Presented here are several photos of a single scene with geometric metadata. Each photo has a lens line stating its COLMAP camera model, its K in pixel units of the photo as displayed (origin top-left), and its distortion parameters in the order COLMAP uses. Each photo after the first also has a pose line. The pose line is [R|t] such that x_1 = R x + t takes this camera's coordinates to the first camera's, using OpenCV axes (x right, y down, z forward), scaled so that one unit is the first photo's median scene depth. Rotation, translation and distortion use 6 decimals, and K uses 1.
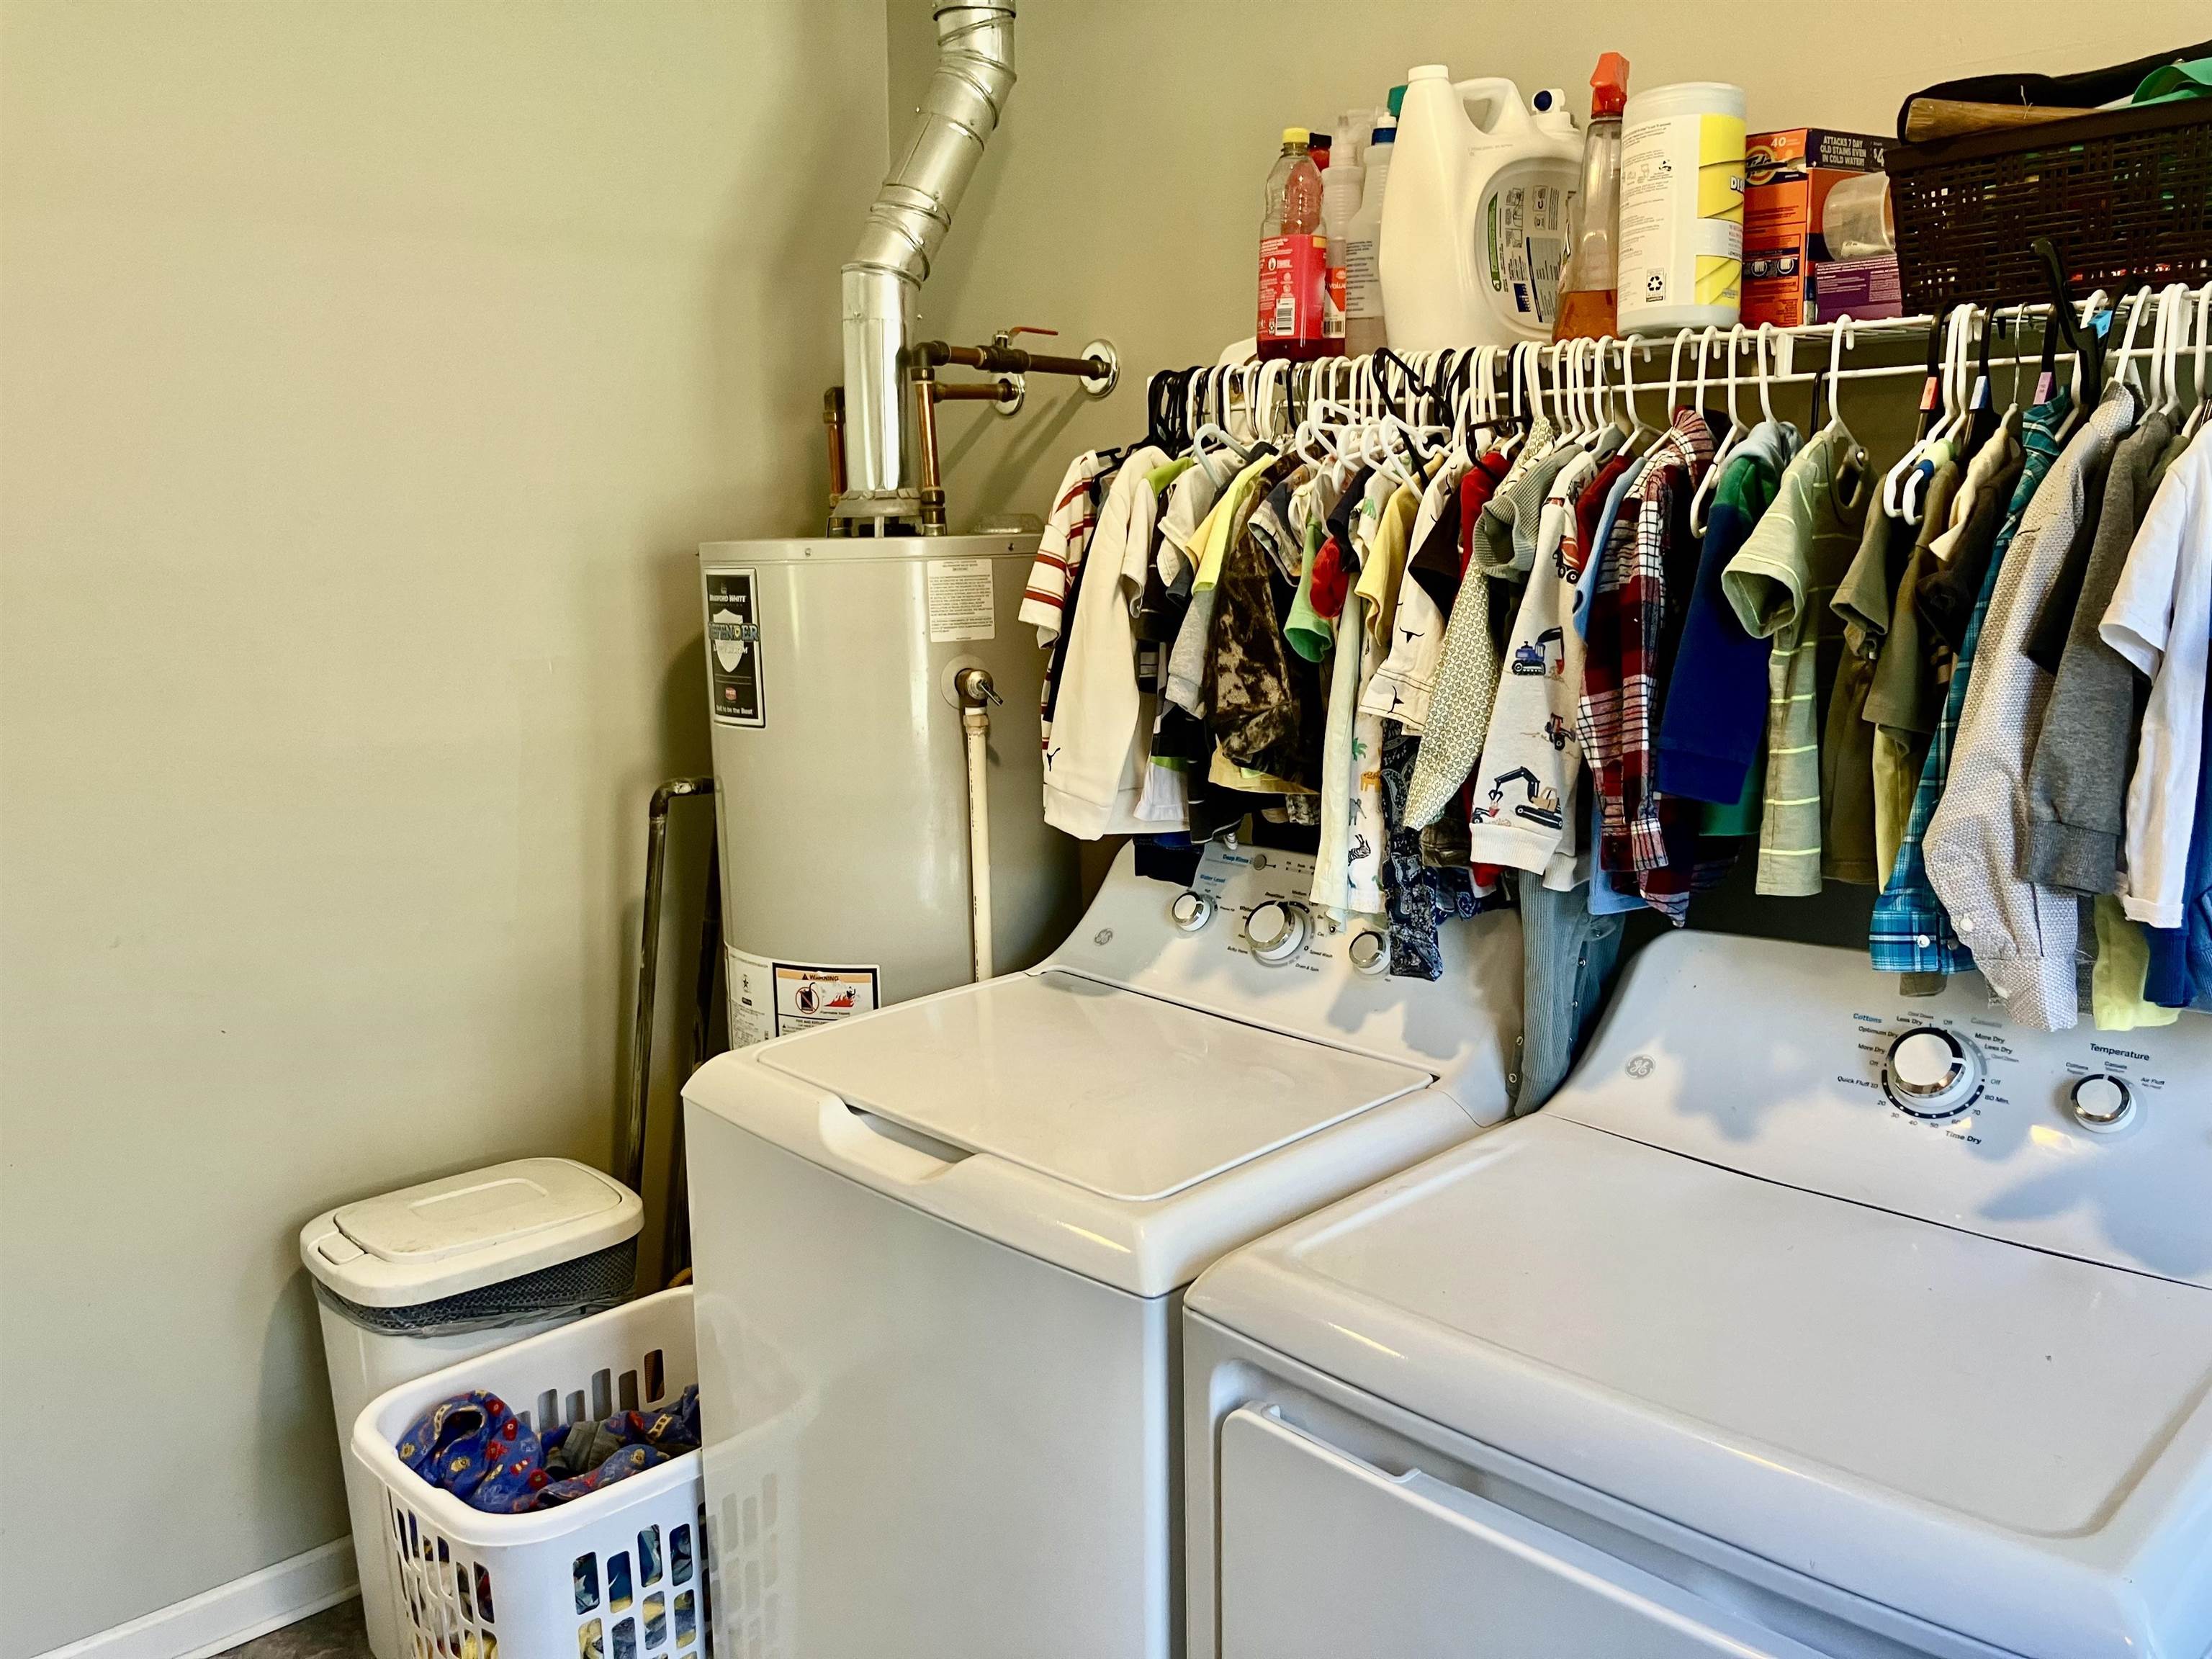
lens RADIAL K [[1805.6, 0, 1092.3], [0, 1805.6, 802.4], [0, 0, 1]] dist [0.012981, -0.003566]
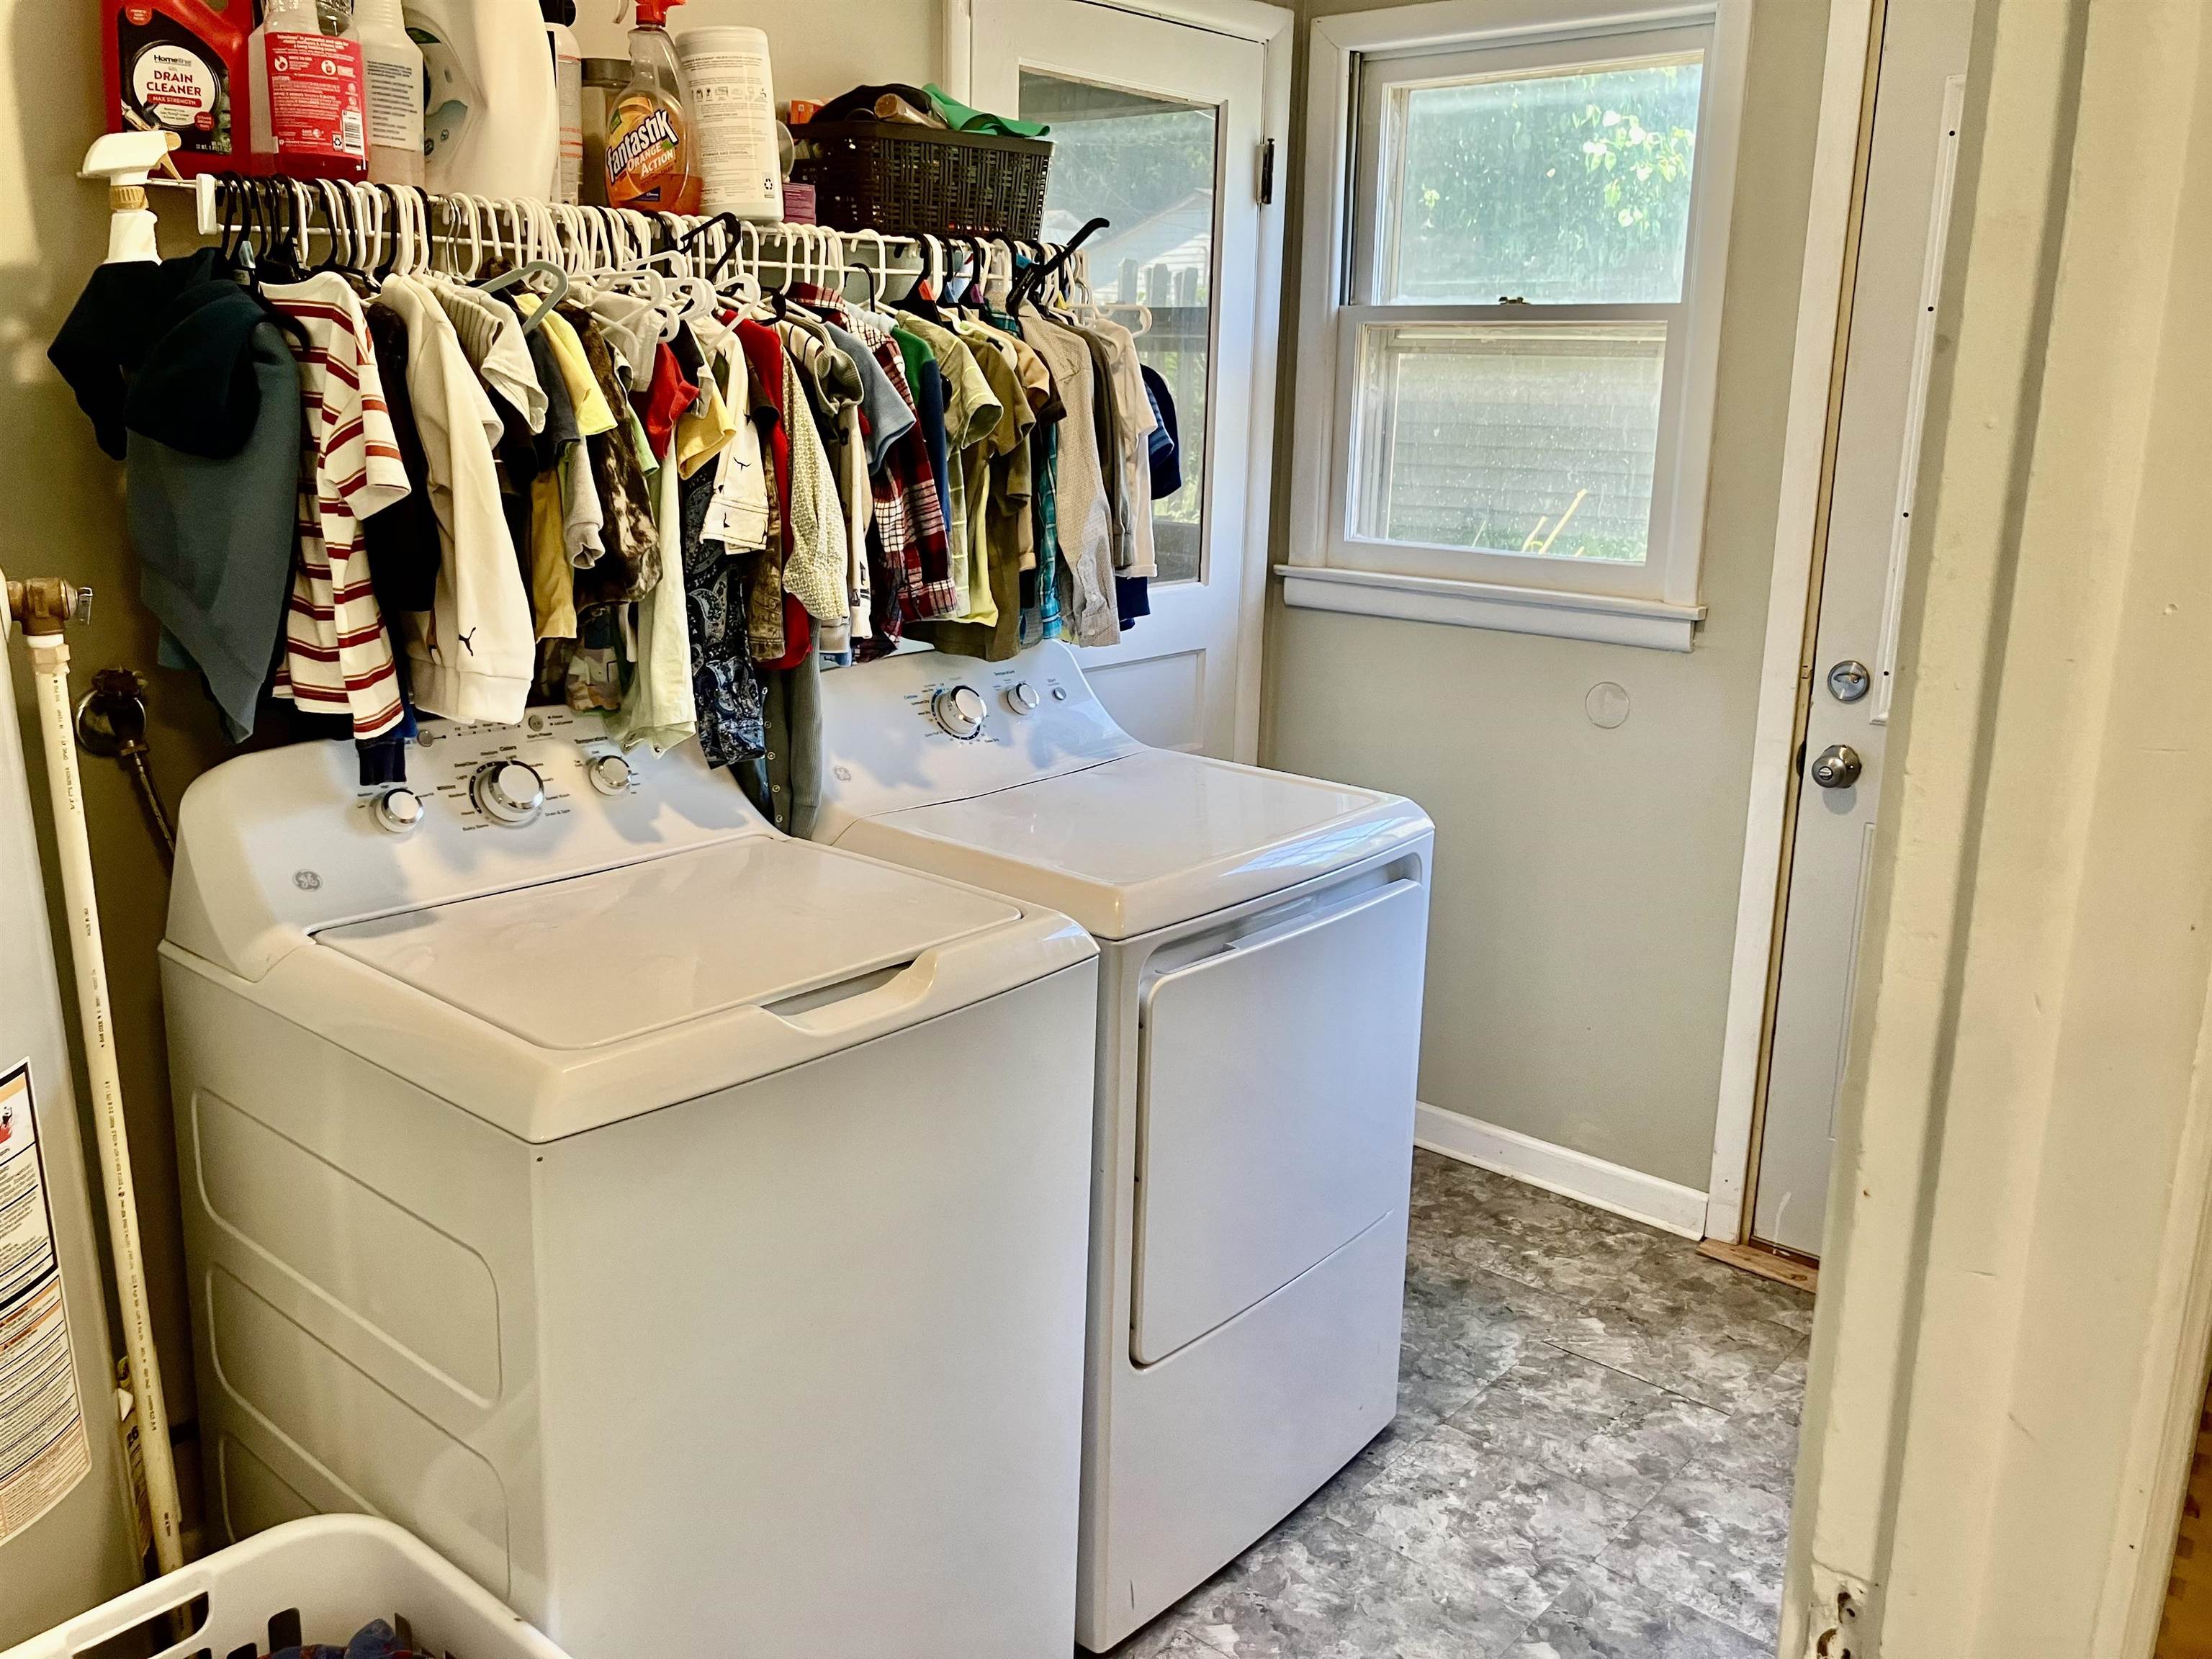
lens RADIAL K [[1805.6, 0, 1092.3], [0, 1805.6, 802.4], [0, 0, 1]] dist [0.012981, -0.003566]
pose [[-0.066928, -0.224203, 0.972242, -0.971756], [0.147423, 0.961509, 0.231876, -0.114793], [-0.986806, 0.158850, -0.031300, 0.801054]]
